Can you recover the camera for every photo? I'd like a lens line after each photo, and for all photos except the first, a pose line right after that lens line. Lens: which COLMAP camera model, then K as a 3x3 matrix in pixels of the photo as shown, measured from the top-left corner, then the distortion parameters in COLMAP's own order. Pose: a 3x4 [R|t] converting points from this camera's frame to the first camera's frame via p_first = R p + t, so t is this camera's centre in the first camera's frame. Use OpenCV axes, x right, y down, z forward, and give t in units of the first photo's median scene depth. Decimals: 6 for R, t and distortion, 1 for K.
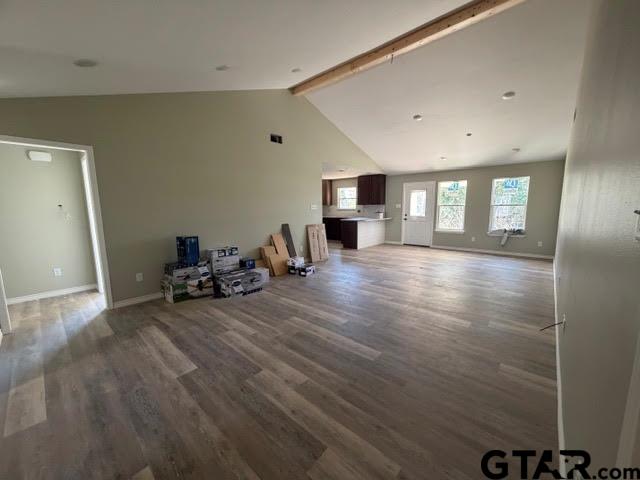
lens RADIAL K [[255.6, 0, 318.4], [0, 255.6, 239.2], [0, 0, 1]] dist [-0.000288, -0.000033]
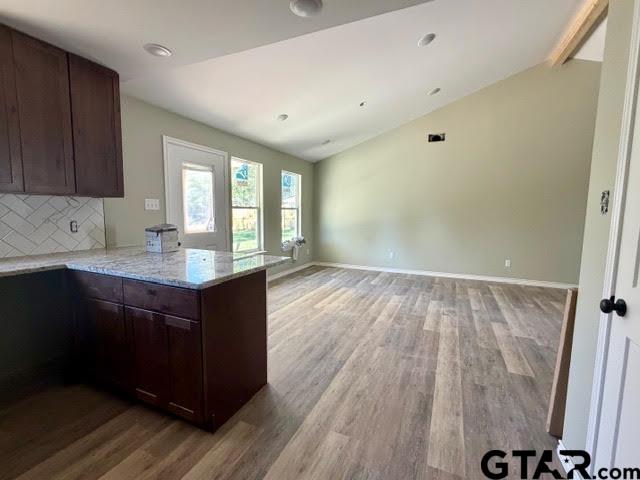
lens RADIAL K [[293.9, 0, 320.0], [0, 293.9, 240.9], [0, 0, 1]] dist [-0.001598, -0.000327]
pose [[-0.302899, -0.089906, 0.948772, -0.219286], [0.115059, 0.984808, 0.130053, -0.248356], [-0.946052, 0.148558, -0.287953, 2.082893]]
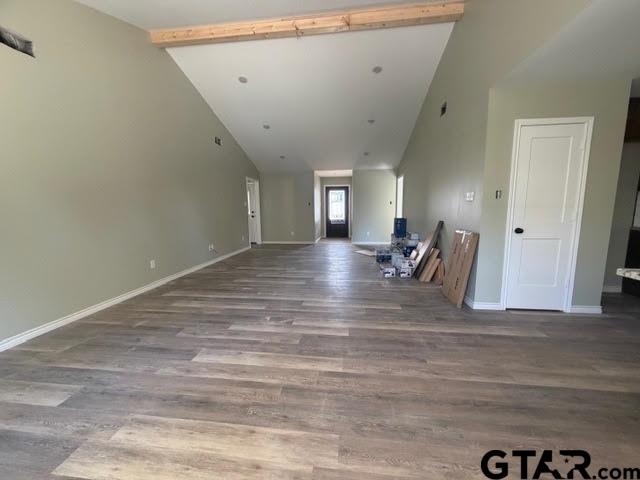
lens RADIAL K [[255.6, 0, 318.4], [0, 255.6, 239.2], [0, 0, 1]] dist [-0.000288, -0.000033]
pose [[-0.819965, 0.080140, -0.566776, 0.837554], [-0.061128, 0.972230, 0.225904, -0.224155], [0.569140, 0.219879, -0.792296, 2.003049]]
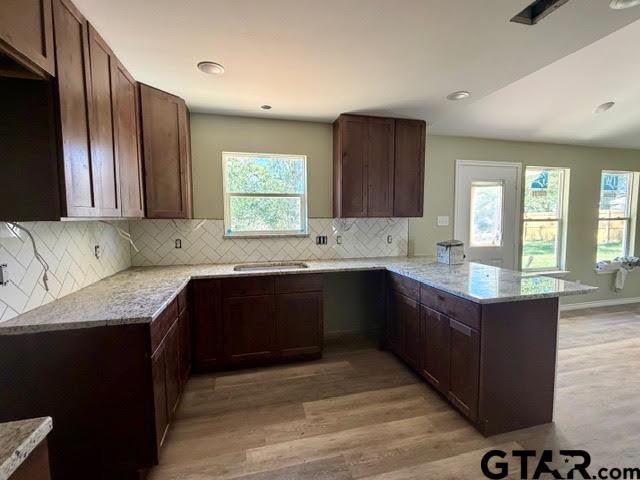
lens RADIAL K [[293.9, 0, 320.0], [0, 293.9, 240.9], [0, 0, 1]] dist [-0.001598, -0.000327]
pose [[0.559217, -0.061707, 0.826721, -0.306811], [0.111878, 0.993721, -0.001505, -0.274942], [-0.821438, 0.093333, 0.562609, 2.072552]]
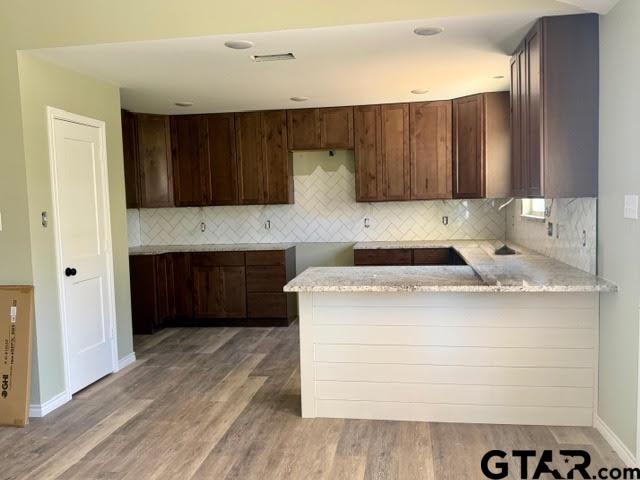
lens RADIAL K [[560.6, 0, 320.0], [0, 560.6, 240.0], [0, 0, 1]] dist [0.086341, -0.010079]
pose [[0.542875, 0.049095, -0.838377, 1.112561], [-0.083137, 0.996528, 0.004523, -0.223264], [0.835688, 0.067245, 0.545072, 1.544969]]
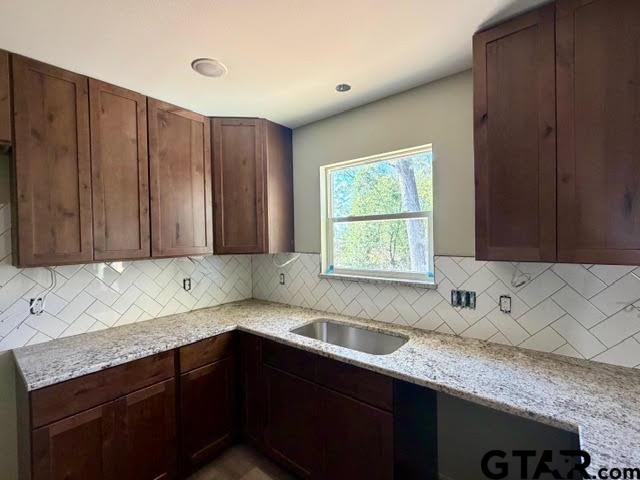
lens RADIAL K [[287.0, 0, 317.2], [0, 287.0, 242.2], [0, 0, 1]] dist [-0.004650, -0.000565]
pose [[0.998972, -0.013873, 0.043149, 0.170769], [0.018775, 0.993147, -0.115351, -0.316358], [-0.041253, 0.116042, 0.992387, 2.128634]]
